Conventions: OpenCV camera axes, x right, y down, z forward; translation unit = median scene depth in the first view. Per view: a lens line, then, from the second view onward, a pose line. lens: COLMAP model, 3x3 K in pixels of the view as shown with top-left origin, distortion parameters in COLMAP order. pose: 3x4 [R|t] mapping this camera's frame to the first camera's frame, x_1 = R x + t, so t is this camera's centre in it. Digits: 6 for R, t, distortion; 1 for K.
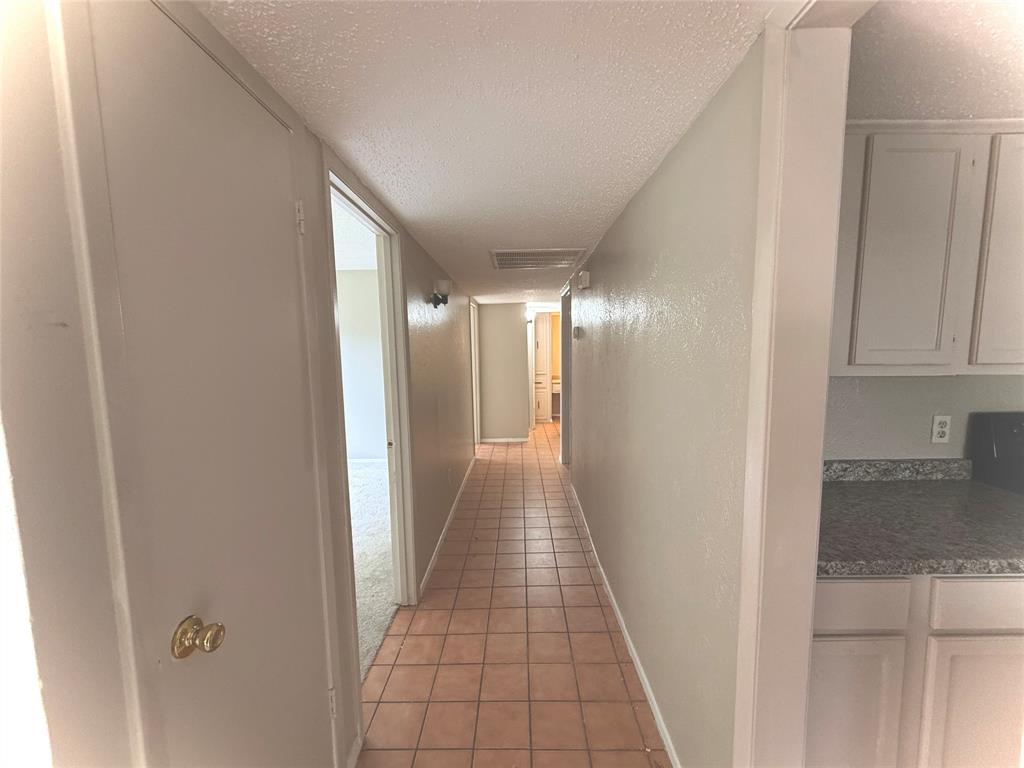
lens RADIAL K [[411.1, 0, 514.9], [0, 411.1, 388.0], [0, 0, 1]] dist [0.000298, 0.000204]
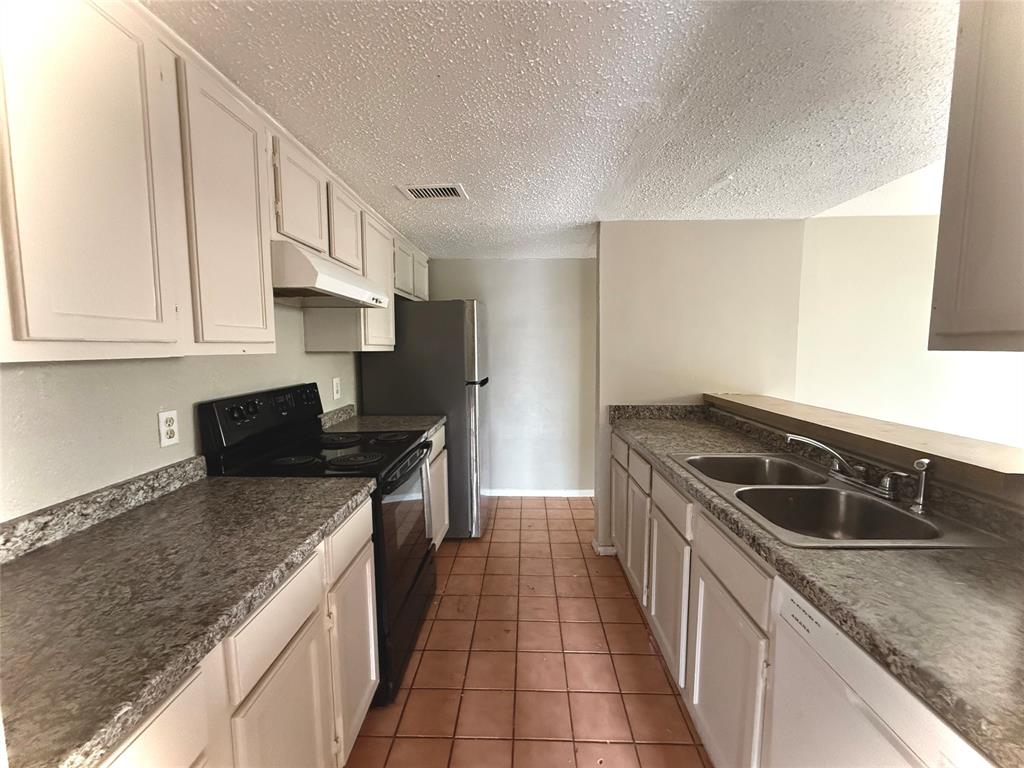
lens RADIAL K [[411.1, 0, 513.0], [0, 411.1, 383.0], [0, 0, 1]] dist [0.000298, 0.000204]
pose [[0.008692, -0.079740, 0.996778, 0.237122], [0.105223, 0.991354, 0.078389, 0.019284], [-0.994411, 0.104203, 0.017008, 0.300010]]
